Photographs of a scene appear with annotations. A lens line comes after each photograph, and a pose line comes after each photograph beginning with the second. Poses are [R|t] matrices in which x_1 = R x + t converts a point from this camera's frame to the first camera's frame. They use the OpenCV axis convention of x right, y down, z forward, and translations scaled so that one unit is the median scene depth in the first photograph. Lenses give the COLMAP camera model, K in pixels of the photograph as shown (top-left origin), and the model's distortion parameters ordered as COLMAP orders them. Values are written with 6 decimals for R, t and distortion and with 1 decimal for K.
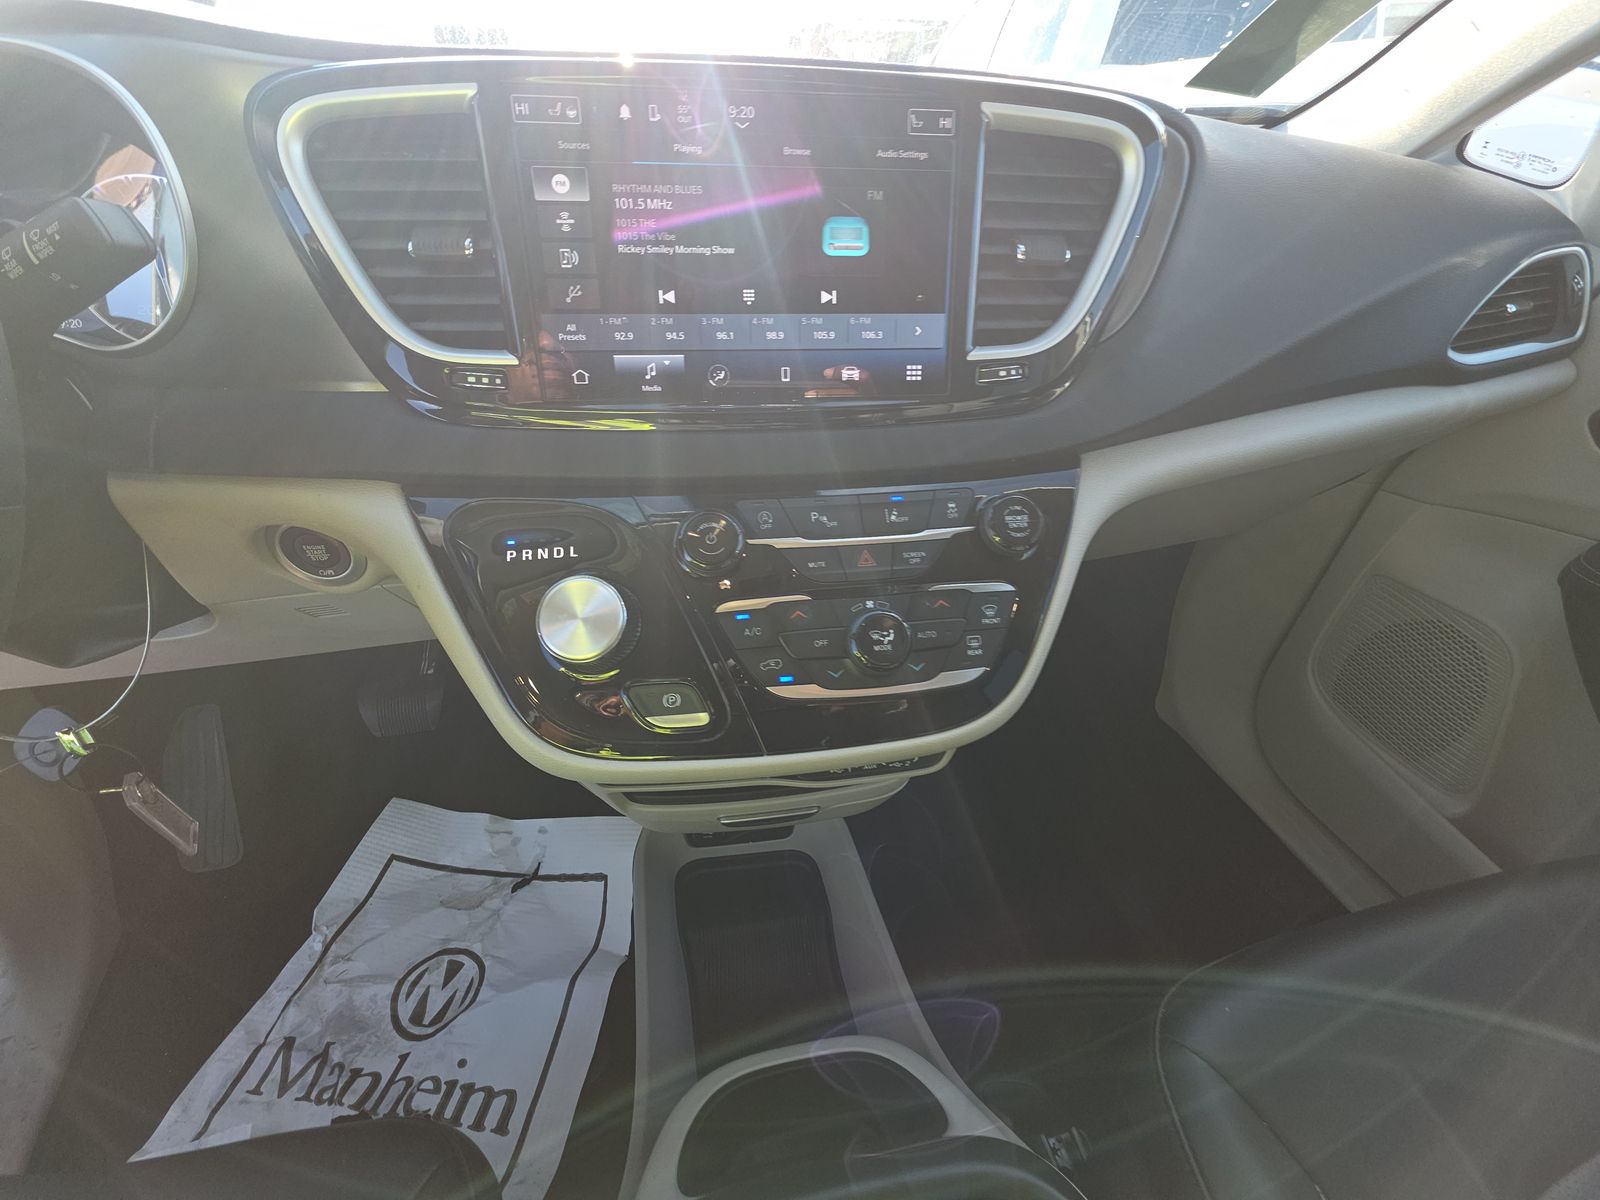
lens RADIAL K [[628.6, 0, 798.2], [0, 628.6, 597.8], [0, 0, 1]] dist [-0.002306, -0.003042]
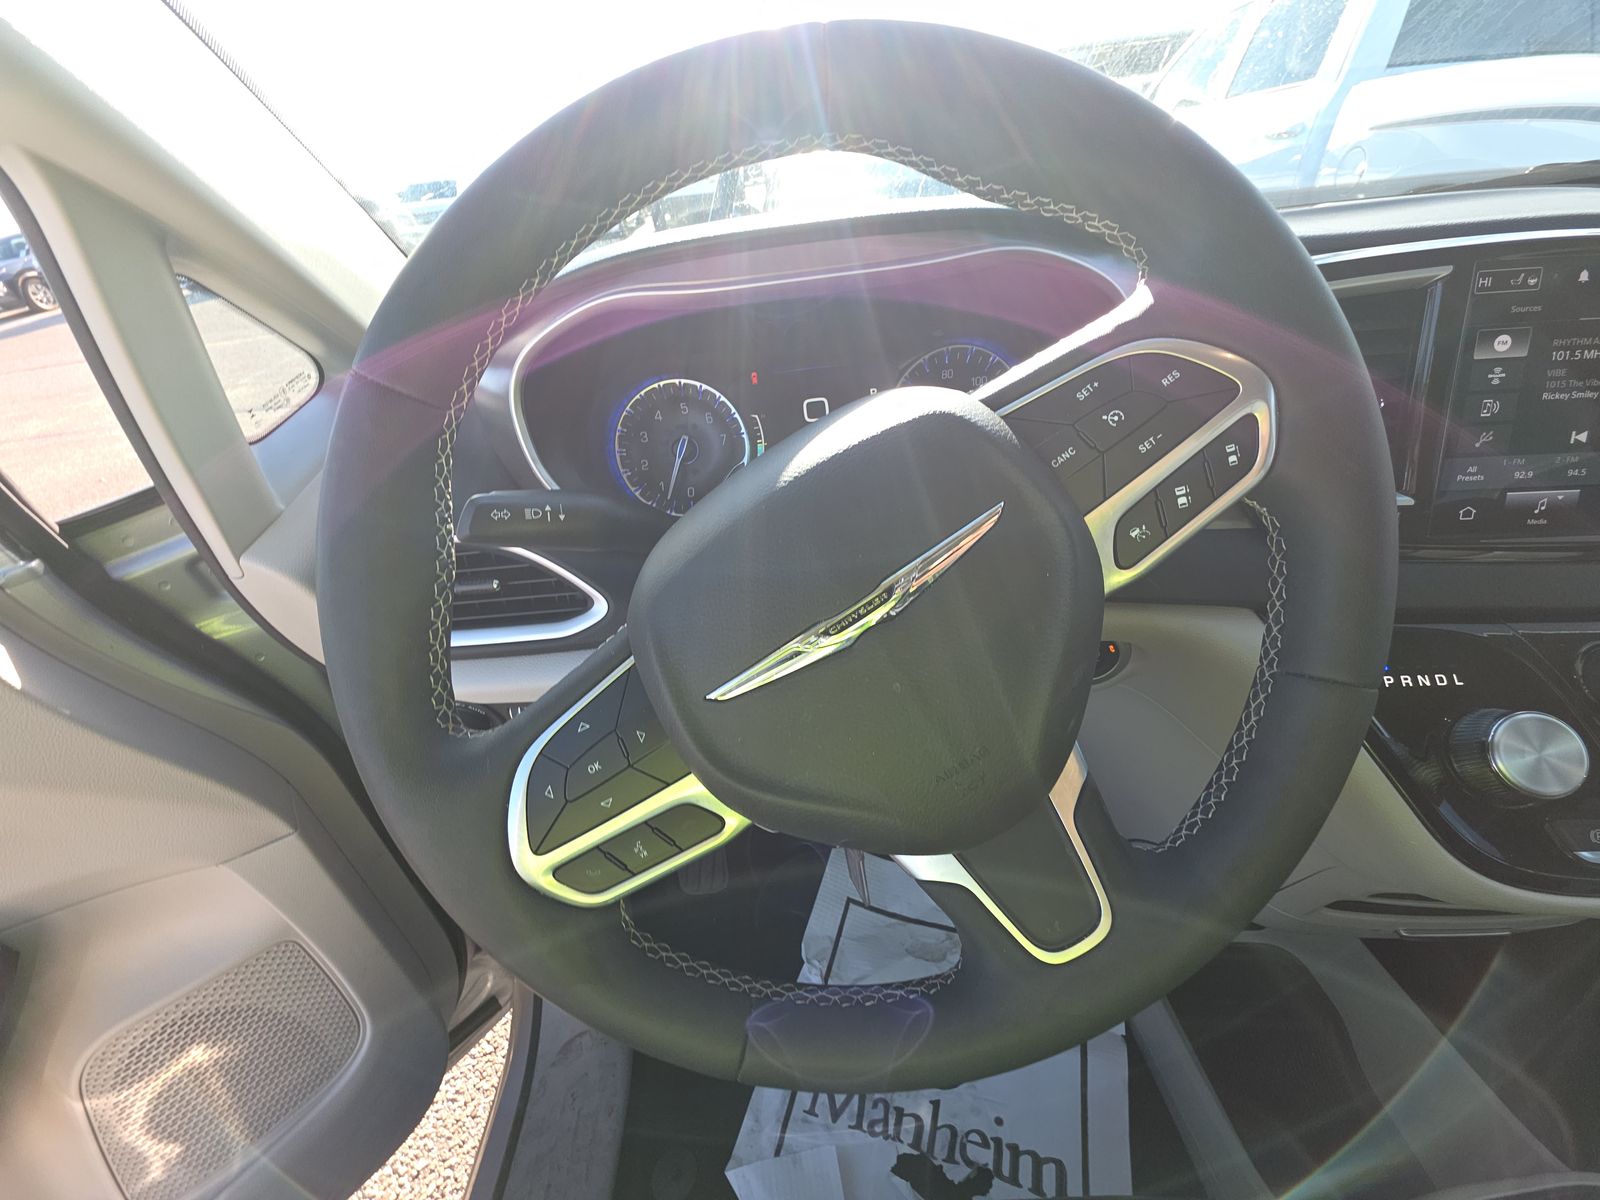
lens RADIAL K [[628.6, 0, 806.5], [0, 628.6, 600.9], [0, 0, 1]] dist [-0.002306, -0.003042]
pose [[0.971811, 0.014532, -0.235313, -1.154924], [-0.026870, 0.998422, -0.049310, -0.122496], [0.234225, 0.054243, 0.970668, -0.260768]]
